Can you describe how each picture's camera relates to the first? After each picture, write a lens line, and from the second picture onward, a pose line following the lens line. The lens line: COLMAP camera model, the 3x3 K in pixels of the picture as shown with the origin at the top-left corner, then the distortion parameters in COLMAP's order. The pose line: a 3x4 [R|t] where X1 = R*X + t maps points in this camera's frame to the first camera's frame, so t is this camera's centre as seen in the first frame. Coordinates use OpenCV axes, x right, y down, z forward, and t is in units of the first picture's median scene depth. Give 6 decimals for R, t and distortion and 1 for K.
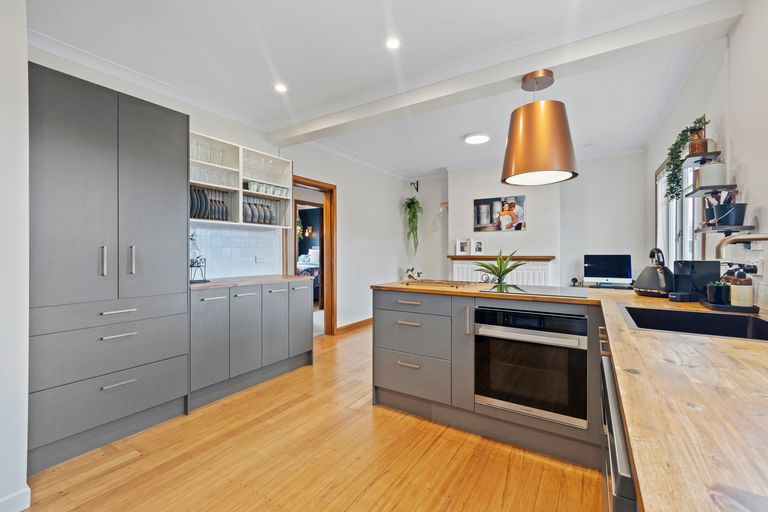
lens RADIAL K [[334.8, 0, 382.4], [0, 334.8, 250.1], [0, 0, 1]] dist [-0.001346, -0.000307]
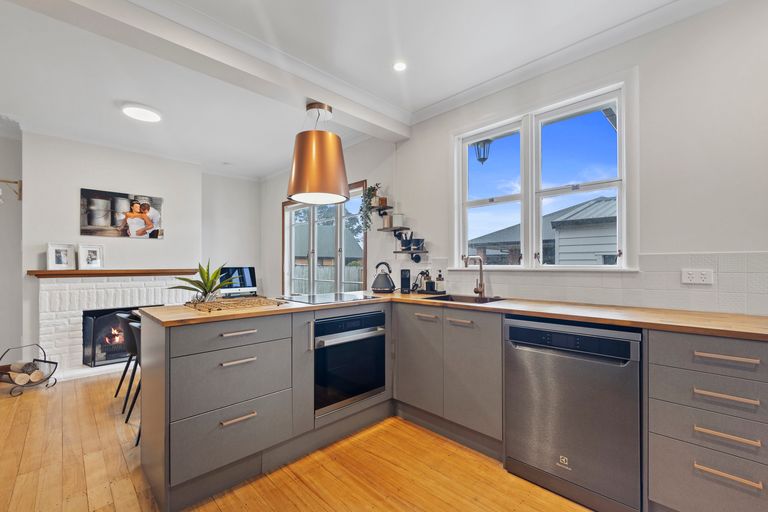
lens RADIAL K [[337.0, 0, 384.0], [0, 337.0, 256.0], [0, 0, 1]] dist [-0.001401, -0.000138]
pose [[0.206670, 0.023009, 0.978140, -0.288827], [-0.003432, 0.999734, -0.022791, 0.001626], [-0.978405, 0.001353, 0.206694, 0.266546]]
